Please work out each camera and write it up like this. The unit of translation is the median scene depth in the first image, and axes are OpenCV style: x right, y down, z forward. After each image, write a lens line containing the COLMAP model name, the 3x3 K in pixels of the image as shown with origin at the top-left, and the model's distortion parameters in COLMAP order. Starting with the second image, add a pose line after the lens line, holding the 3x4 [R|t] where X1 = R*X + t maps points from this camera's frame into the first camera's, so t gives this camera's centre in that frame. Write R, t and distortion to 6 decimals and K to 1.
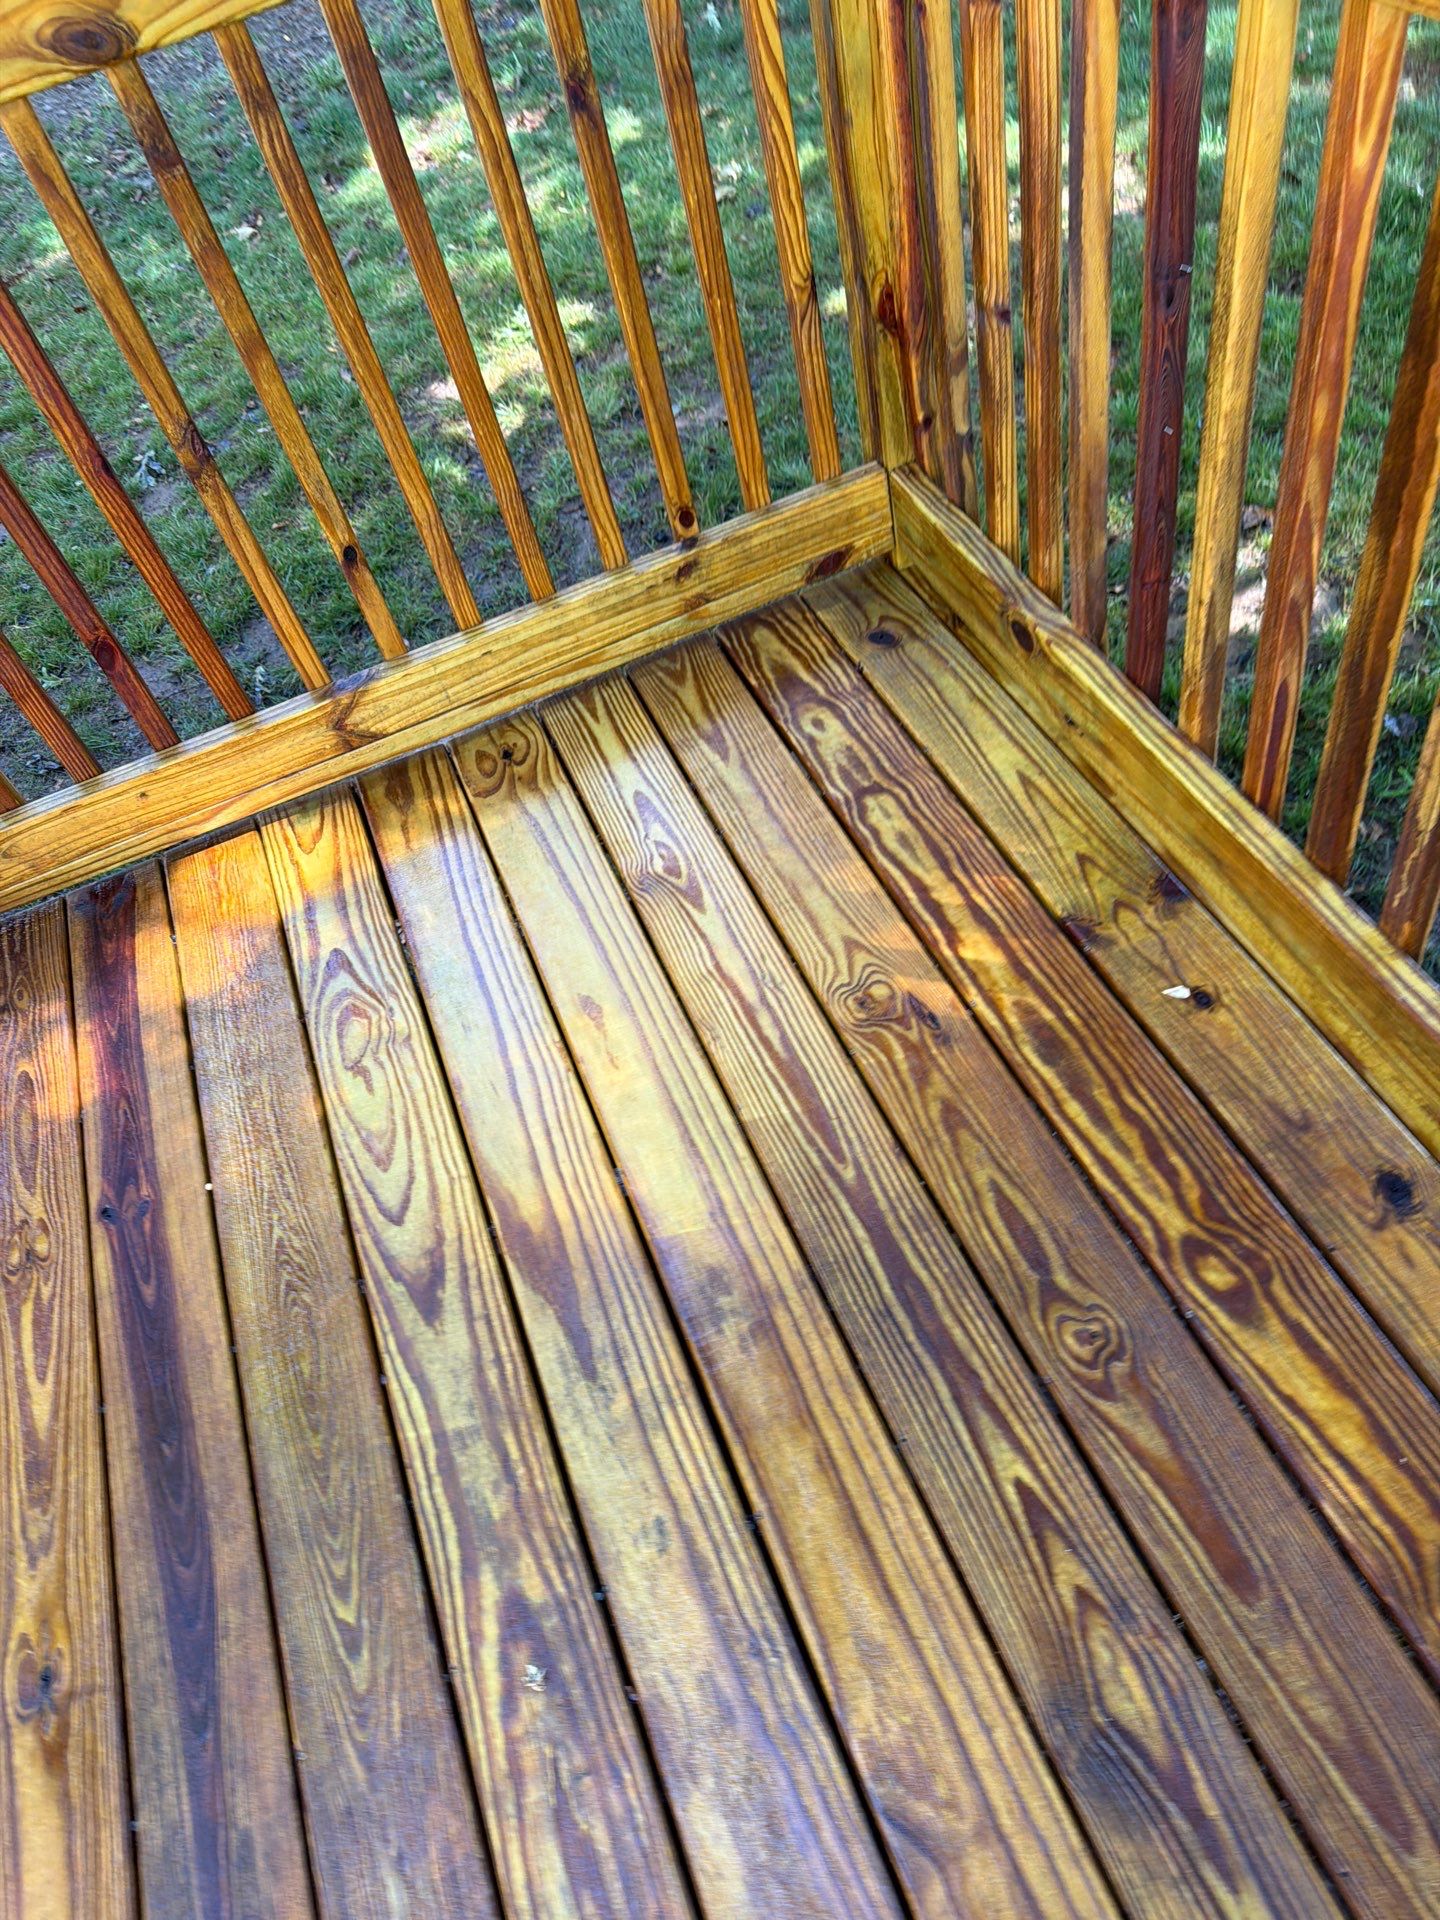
lens RADIAL K [[1339.6, 0, 714.8], [0, 1339.6, 938.6], [0, 0, 1]] dist [0.068361, -0.058763]
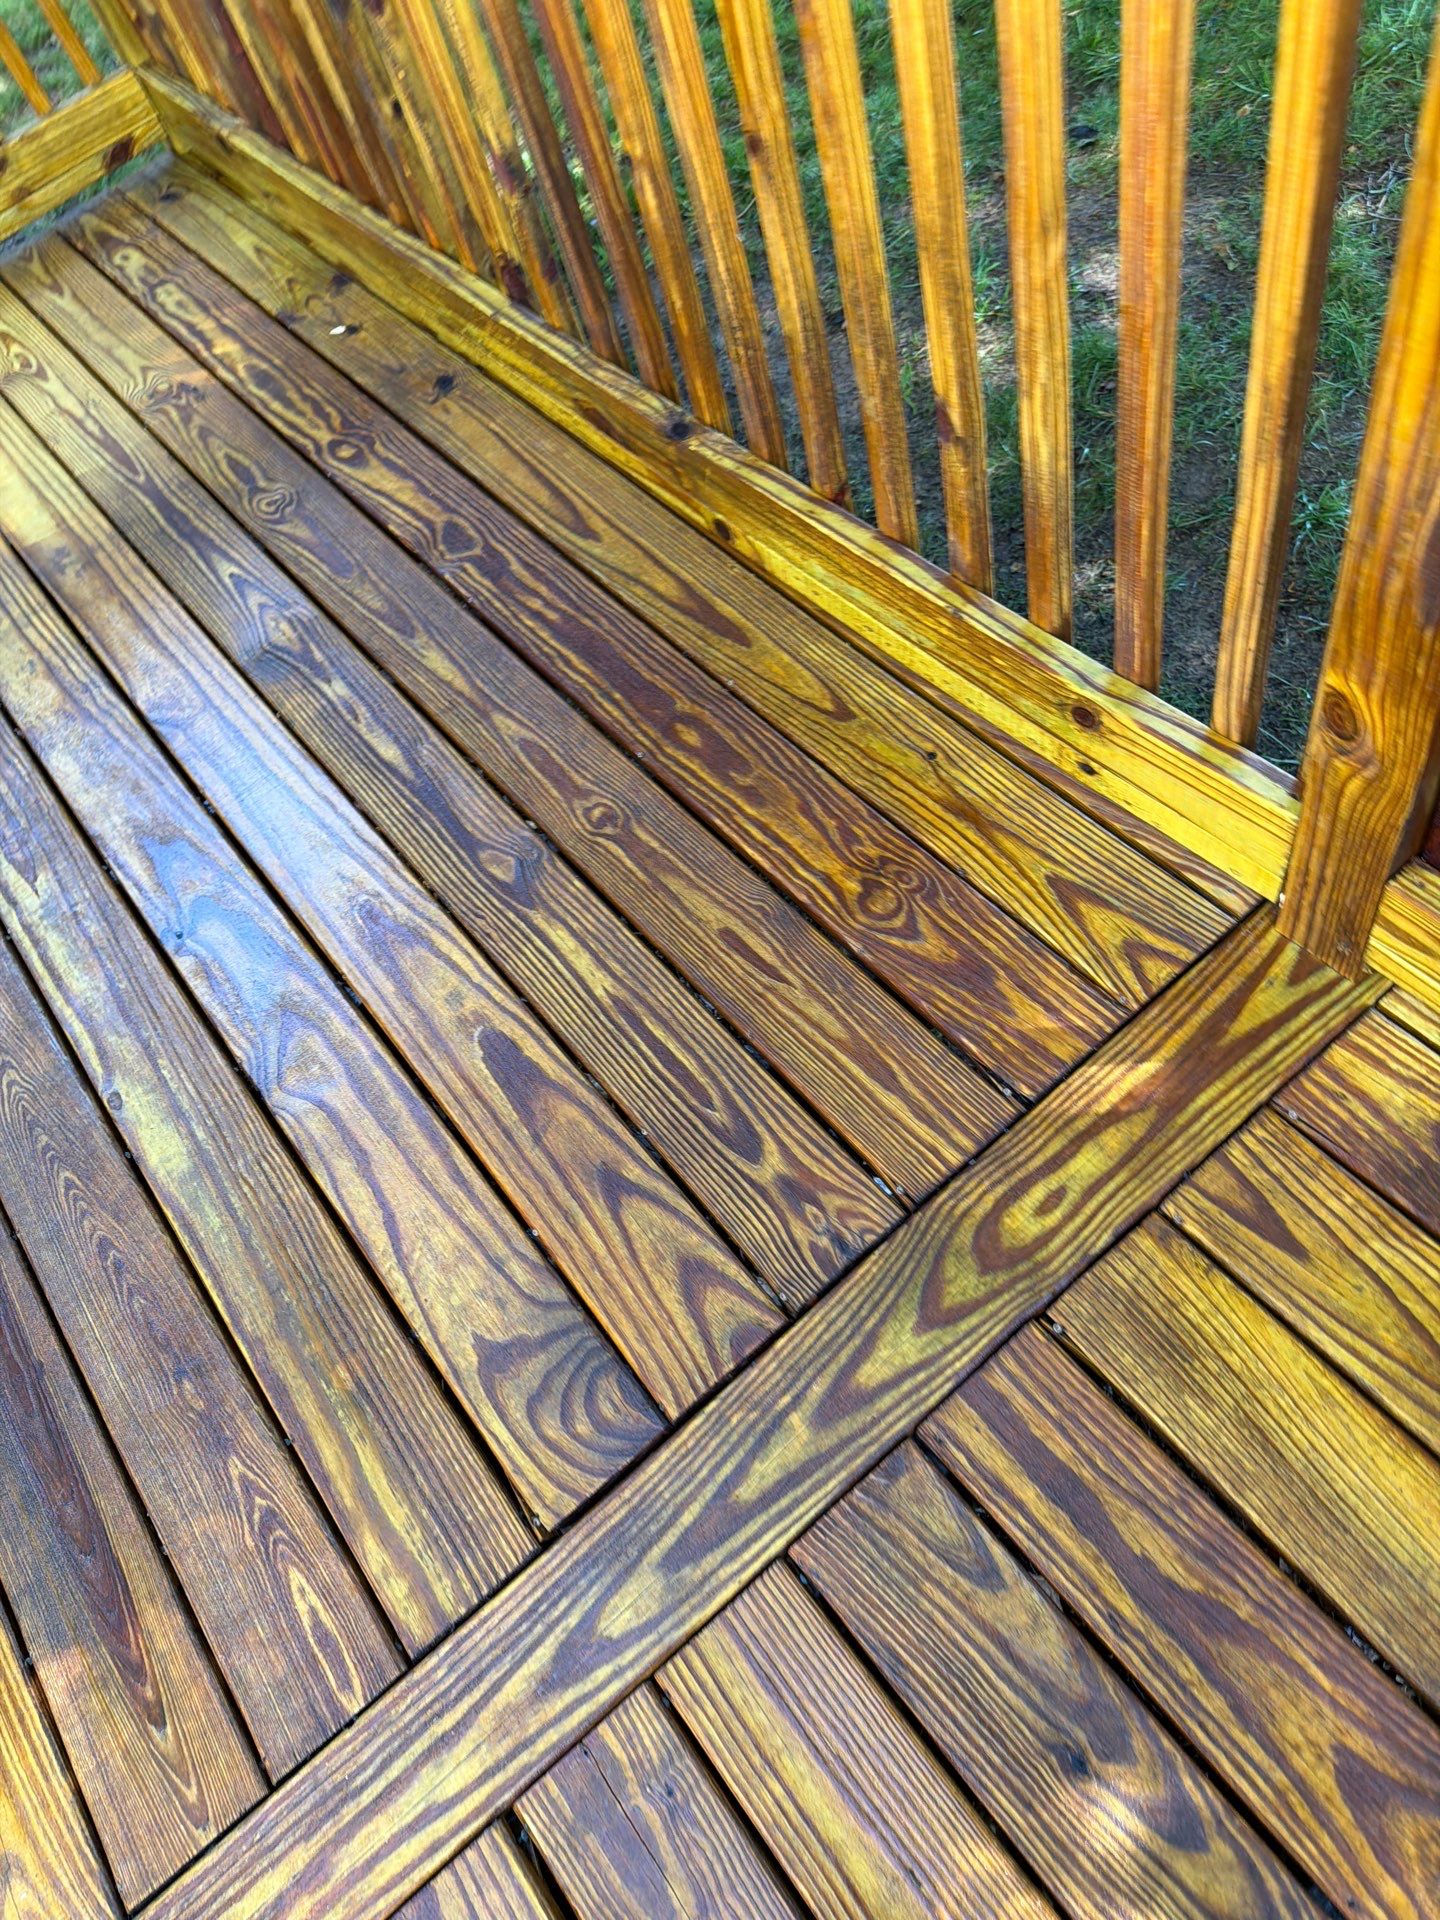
lens RADIAL K [[1420.1, 0, 718.4], [0, 1420.1, 948.1], [0, 0, 1]] dist [0.012838, -0.028724]
pose [[0.960650, -0.246528, 0.127967, 0.375893], [0.238331, 0.968200, 0.076081, 0.695985], [-0.142654, -0.042588, 0.988856, -0.683418]]
